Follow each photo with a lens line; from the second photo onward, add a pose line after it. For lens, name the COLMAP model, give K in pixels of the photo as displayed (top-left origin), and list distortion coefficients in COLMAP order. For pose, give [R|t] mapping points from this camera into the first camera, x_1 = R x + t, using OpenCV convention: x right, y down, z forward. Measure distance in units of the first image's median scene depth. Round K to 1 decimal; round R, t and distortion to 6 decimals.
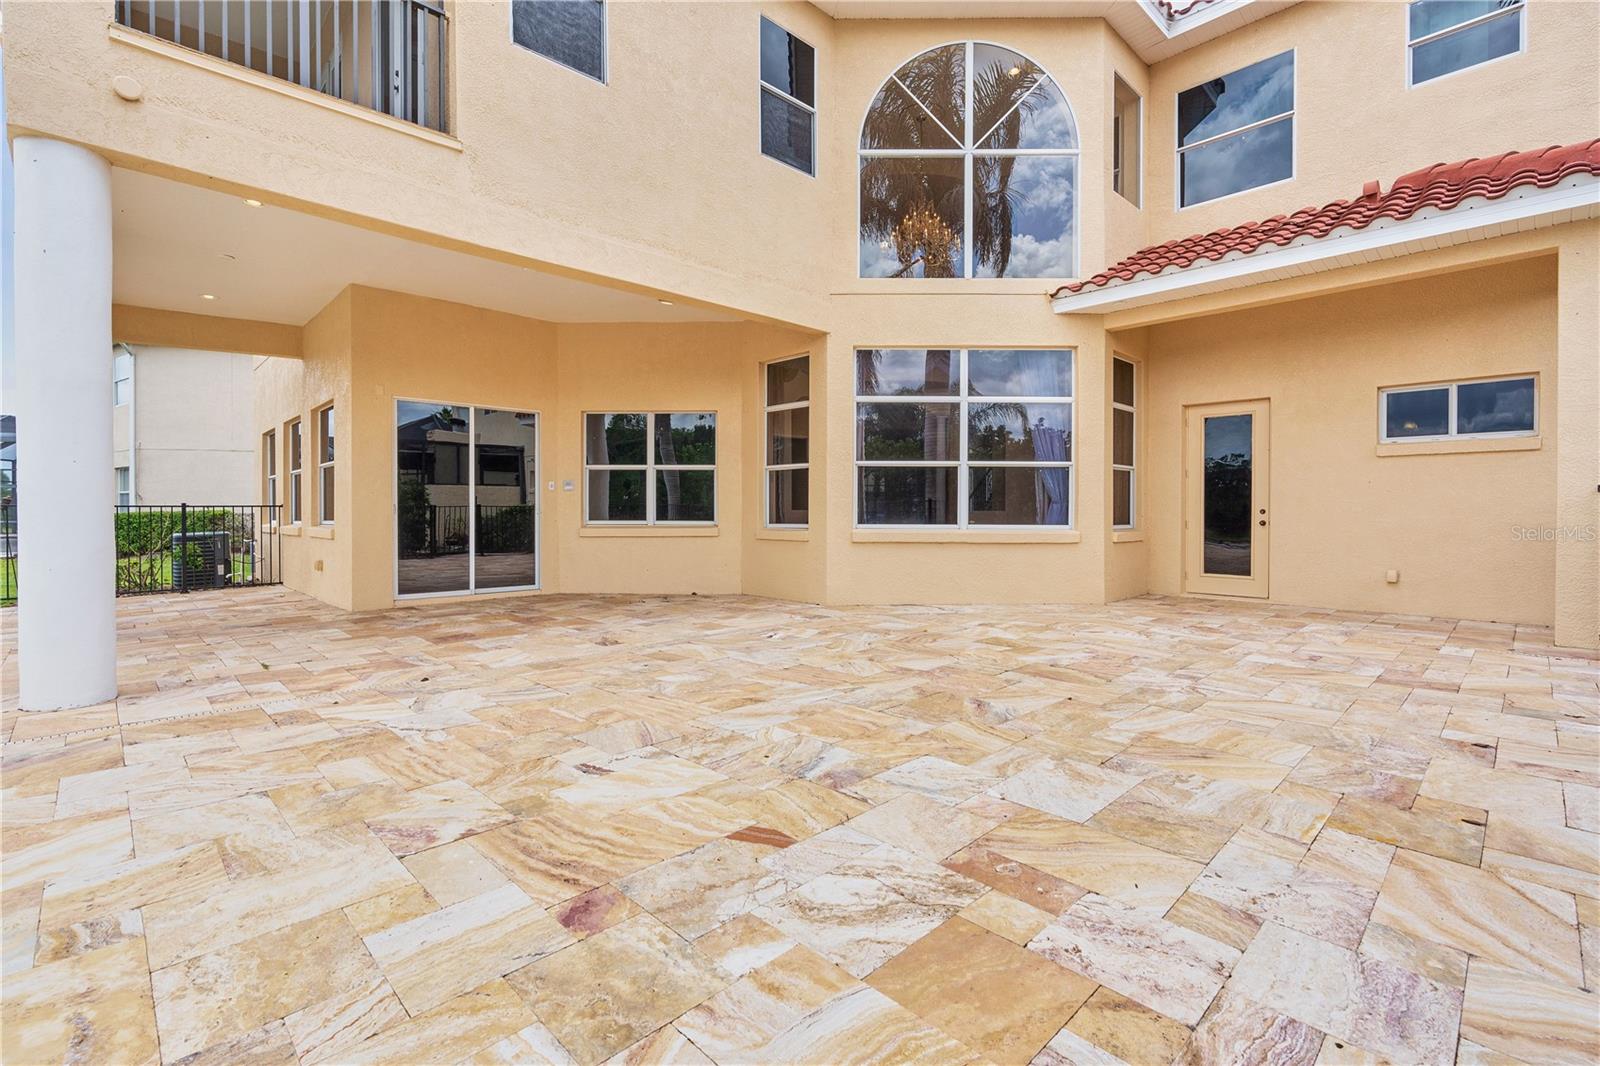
lens RADIAL K [[727.4, 0, 790.2], [0, 727.4, 515.4], [0, 0, 1]] dist [-0.011722, 0.003493]
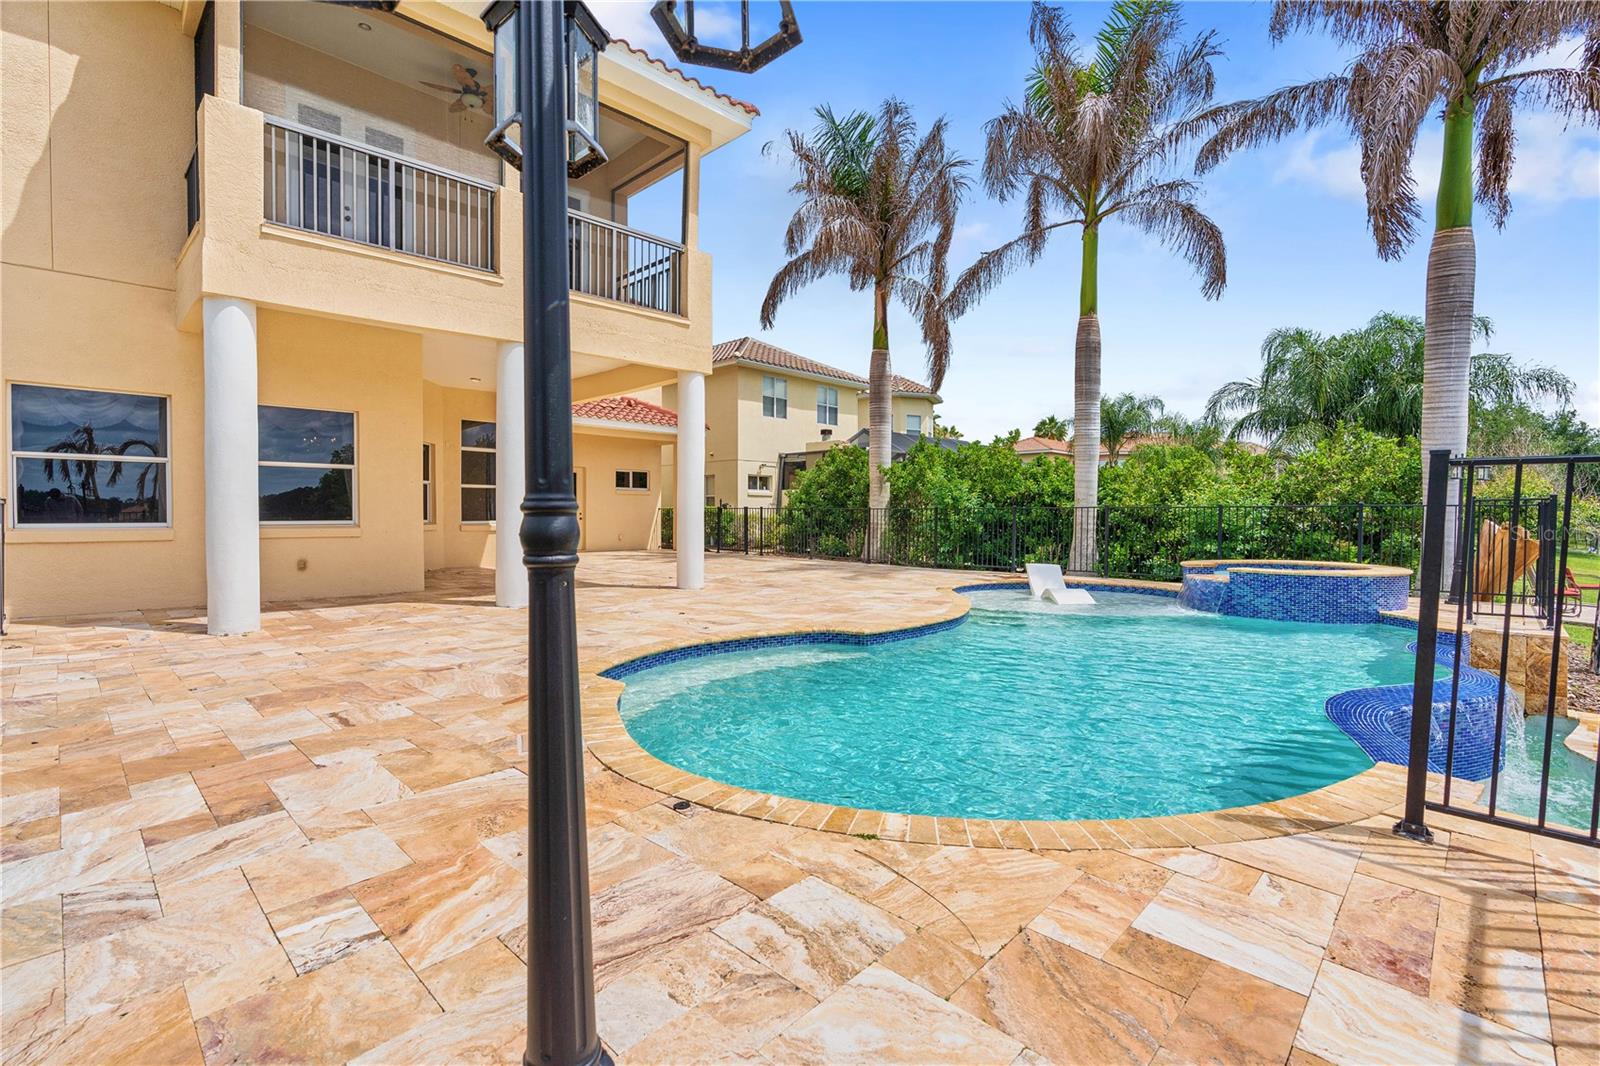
lens RADIAL K [[727.4, 0, 798.4], [0, 727.4, 525.5], [0, 0, 1]] dist [-0.011722, 0.003493]
pose [[-0.031314, -0.013607, 0.999417, -1.809533], [0.003304, 0.999900, 0.013717, 0.002711], [-0.999504, 0.003732, -0.031266, 0.345091]]
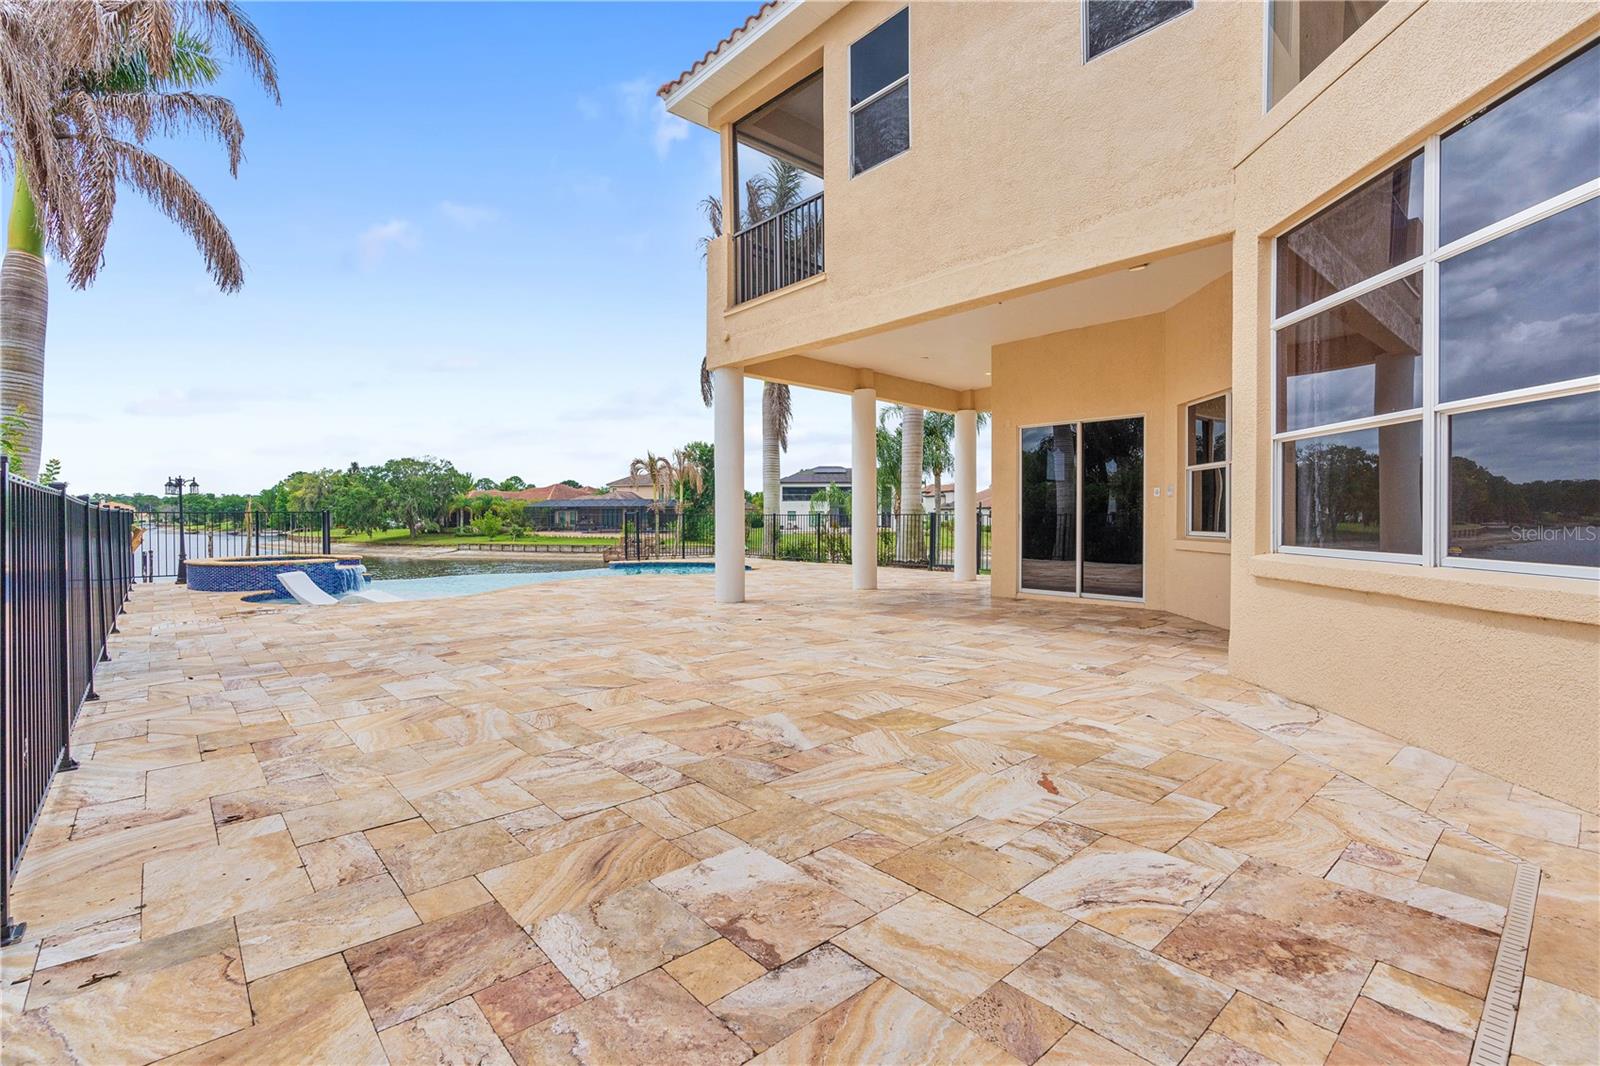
lens RADIAL K [[727.4, 0, 791.4], [0, 727.4, 526.9], [0, 0, 1]] dist [-0.011722, 0.003493]
pose [[-0.050596, 0.016726, -0.998579, 0.620055], [-0.006115, 0.999836, 0.017057, -0.010975], [0.998700, 0.006970, -0.050486, 0.596666]]
